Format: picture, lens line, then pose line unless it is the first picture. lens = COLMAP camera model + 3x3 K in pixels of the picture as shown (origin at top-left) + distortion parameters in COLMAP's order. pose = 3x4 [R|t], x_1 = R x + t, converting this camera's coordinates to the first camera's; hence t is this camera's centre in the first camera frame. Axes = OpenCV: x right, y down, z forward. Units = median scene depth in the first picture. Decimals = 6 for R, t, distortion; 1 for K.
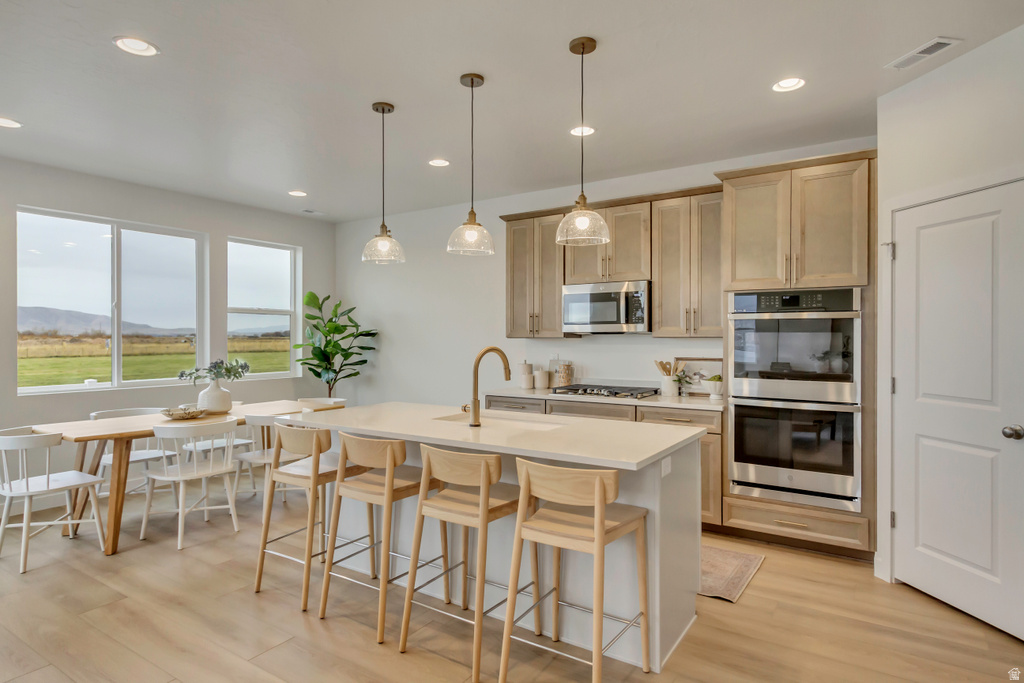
lens RADIAL K [[572.4, 0, 513.2], [0, 572.4, 338.2], [0, 0, 1]] dist [0.008738, -0.002152]
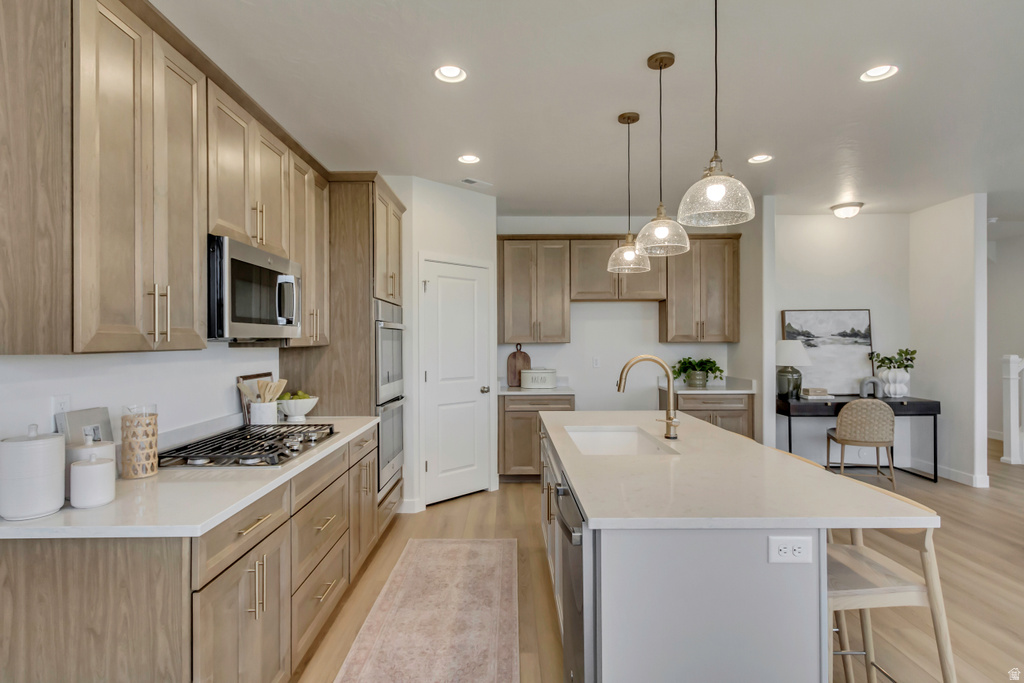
lens RADIAL K [[526.1, 0, 510.0], [0, 526.1, 339.1], [0, 0, 1]] dist [0.010603, -0.001143]
pose [[-0.555199, 0.004542, 0.831705, -0.460266], [0.004139, 0.999988, -0.002697, -0.007924], [-0.831707, 0.001945, -0.555211, 1.214050]]
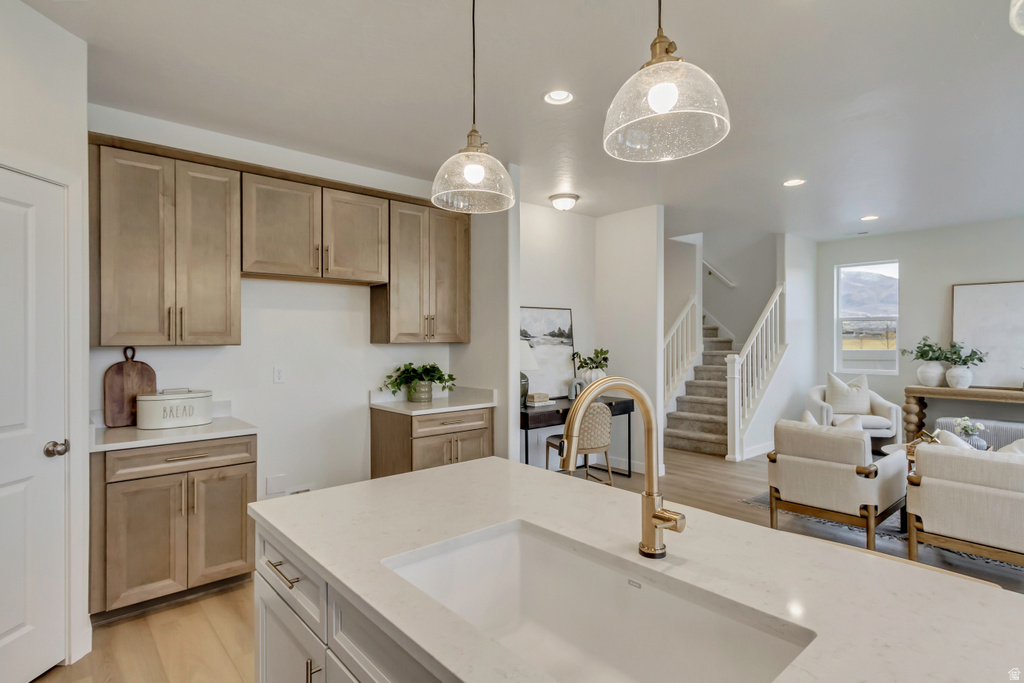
lens RADIAL K [[526.1, 0, 510.0], [0, 526.1, 339.1], [0, 0, 1]] dist [0.010603, -0.001143]
pose [[-0.963641, 0.002454, 0.267188, -0.050597], [0.002808, 0.999996, 0.000944, -0.009868], [-0.267184, 0.001660, -0.963644, 1.010714]]
